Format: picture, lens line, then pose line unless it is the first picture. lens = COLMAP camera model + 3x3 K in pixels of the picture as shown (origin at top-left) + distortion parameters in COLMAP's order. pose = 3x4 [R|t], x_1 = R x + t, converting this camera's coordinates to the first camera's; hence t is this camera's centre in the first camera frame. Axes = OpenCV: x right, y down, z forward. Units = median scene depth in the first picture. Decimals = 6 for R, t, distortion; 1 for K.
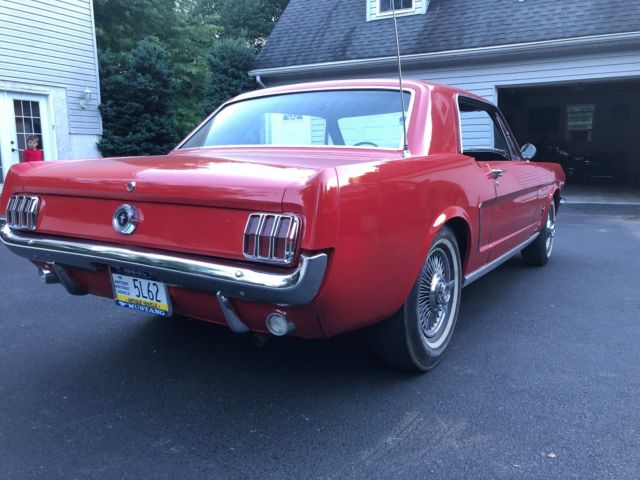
lens RADIAL K [[521.2, 0, 320.0], [0, 521.2, 240.0], [0, 0, 1]] dist [0.007914, -0.001897]
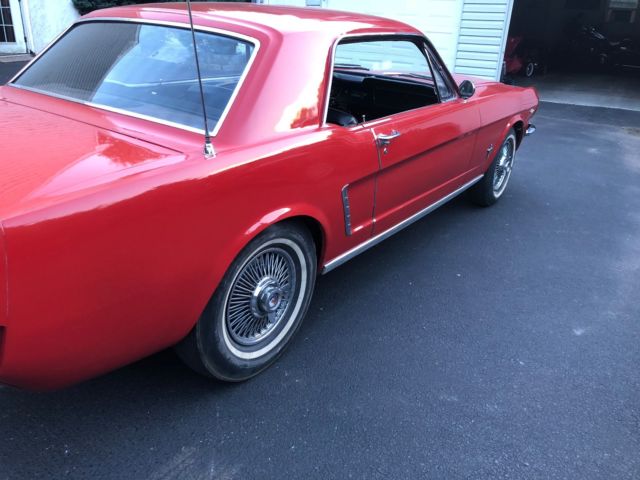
lens RADIAL K [[514.6, 0, 320.0], [0, 514.6, 240.0], [0, 0, 1]] dist [0.059037, -0.112212]
pose [[0.996409, 0.076569, -0.036136, 0.282015], [-0.064364, 0.962299, 0.264270, -0.188107], [0.055009, -0.260995, 0.963772, 0.162262]]
